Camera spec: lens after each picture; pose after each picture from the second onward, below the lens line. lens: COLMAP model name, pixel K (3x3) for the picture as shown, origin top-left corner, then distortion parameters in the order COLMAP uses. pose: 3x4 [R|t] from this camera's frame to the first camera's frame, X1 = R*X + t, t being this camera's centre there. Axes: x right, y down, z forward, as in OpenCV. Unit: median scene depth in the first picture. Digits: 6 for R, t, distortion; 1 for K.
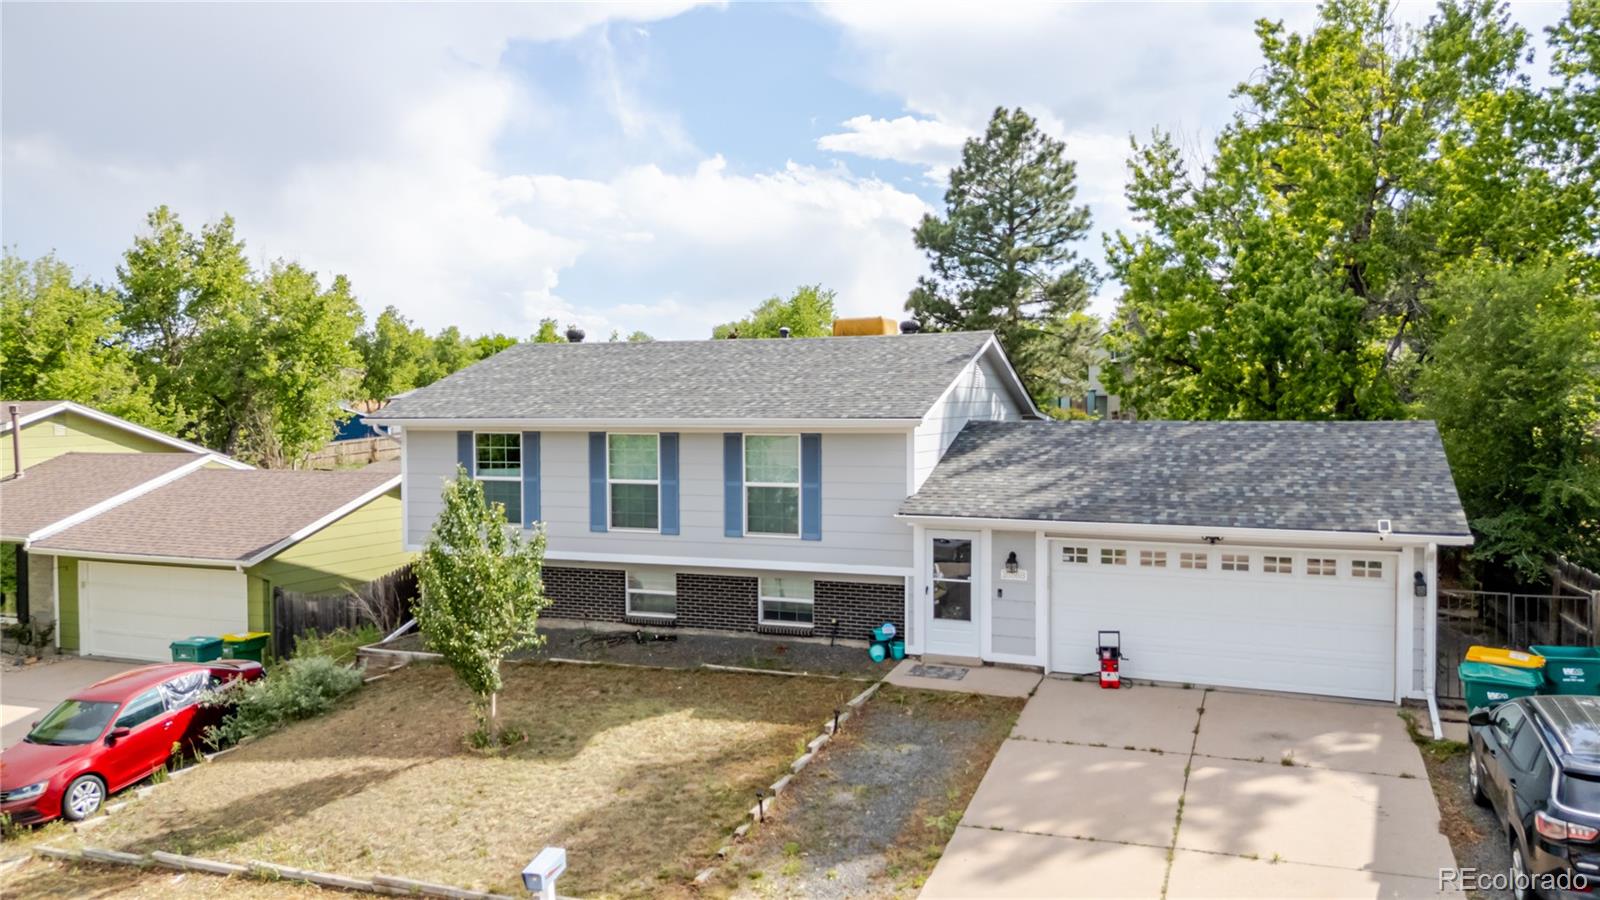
lens RADIAL K [[1175.0, 0, 804.5], [0, 1175.0, 453.9], [0, 0, 1]] dist [0.082664, -0.103882]
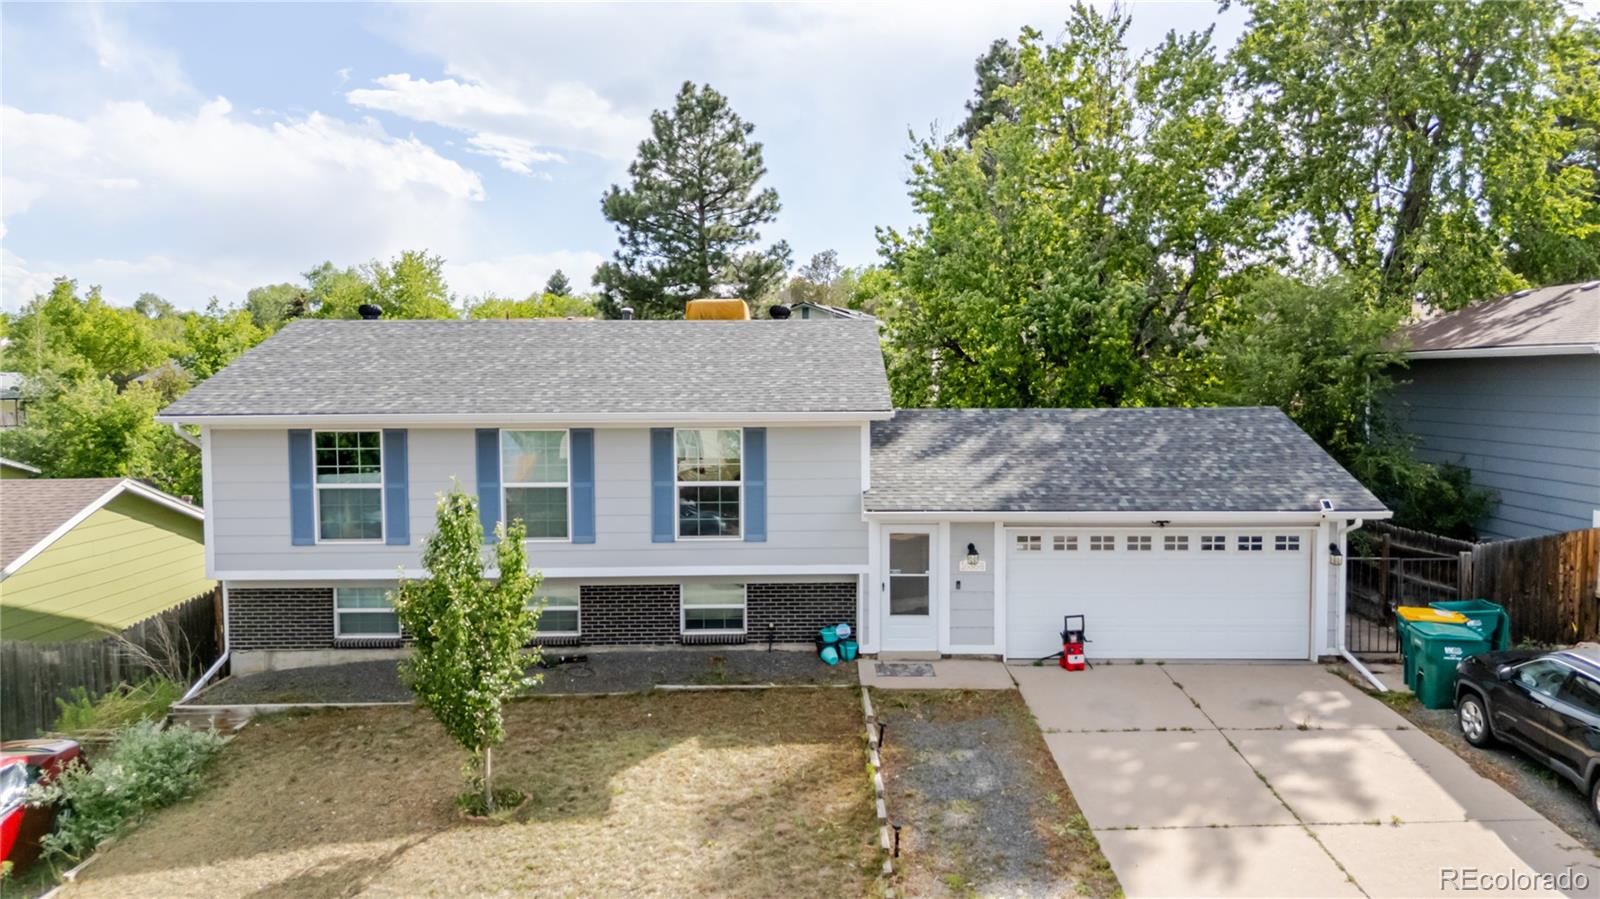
lens RADIAL K [[1175.0, 0, 804.5], [0, 1175.0, 453.4], [0, 0, 1]] dist [0.082664, -0.103882]
pose [[0.928087, -0.026122, 0.371447, -0.318690], [0.017628, 0.999500, 0.026244, -0.021646], [-0.371947, -0.017809, 0.928083, 0.123536]]
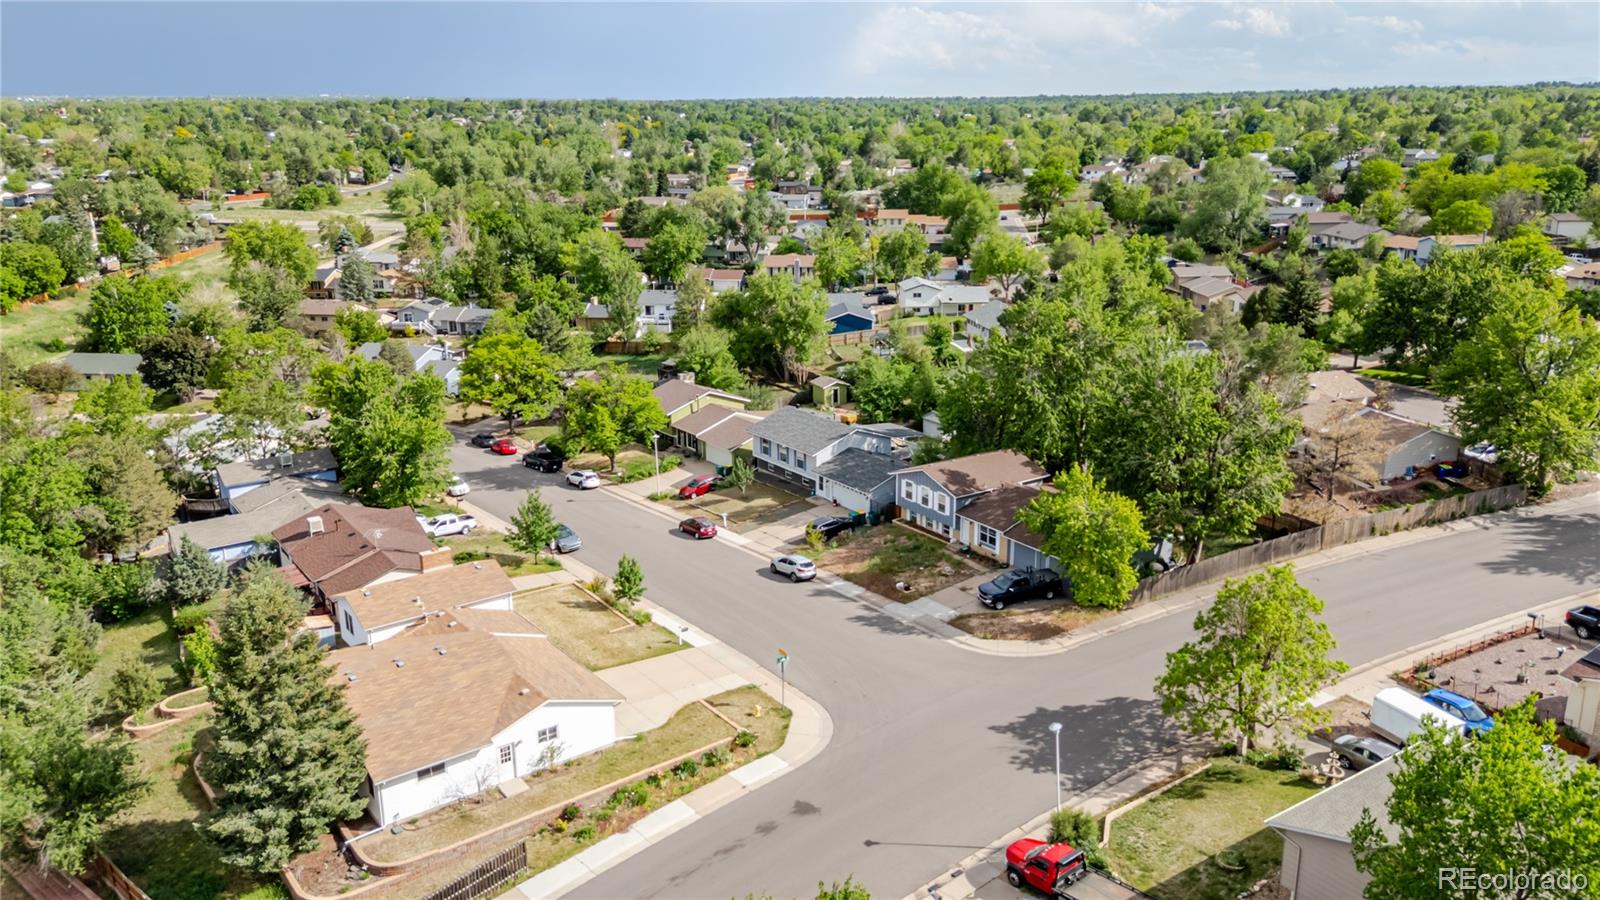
lens RADIAL K [[1175.0, 0, 804.5], [0, 1175.0, 453.9], [0, 0, 1]] dist [0.082664, -0.103882]
pose [[0.847049, 0.149062, -0.510185, 2.868046], [-0.023478, 0.969426, 0.244259, -1.379545], [0.530996, -0.194921, 0.824651, -3.586212]]
